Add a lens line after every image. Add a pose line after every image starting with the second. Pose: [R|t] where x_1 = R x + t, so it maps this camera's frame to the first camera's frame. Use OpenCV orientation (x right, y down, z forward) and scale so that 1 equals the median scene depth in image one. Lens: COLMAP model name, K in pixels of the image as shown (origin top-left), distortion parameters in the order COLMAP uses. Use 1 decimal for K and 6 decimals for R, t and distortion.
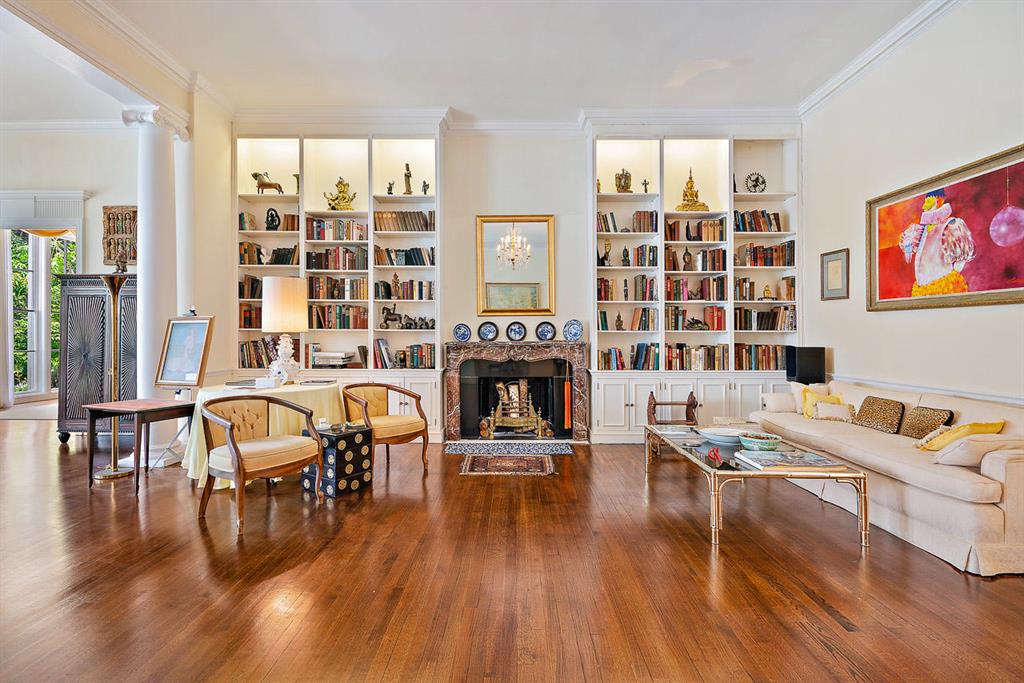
lens RADIAL K [[465.6, 0, 510.1], [0, 465.6, 339.0], [0, 0, 1]] dist [0.000525, -0.000205]
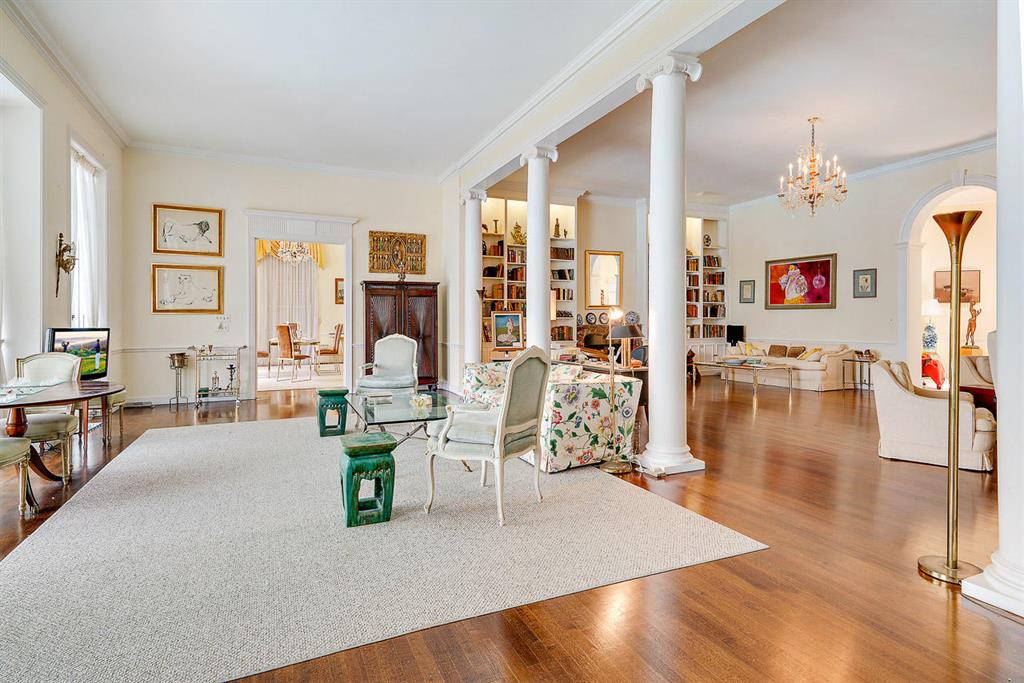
lens RADIAL K [[498.5, 0, 537.8], [0, 498.5, 344.6], [0, 0, 1]] dist [0.000526, -0.000133]
pose [[0.900336, -0.026936, 0.434360, -1.092174], [0.007559, 0.998900, 0.046277, -0.006563], [-0.435129, -0.038382, 0.899550, -0.609226]]
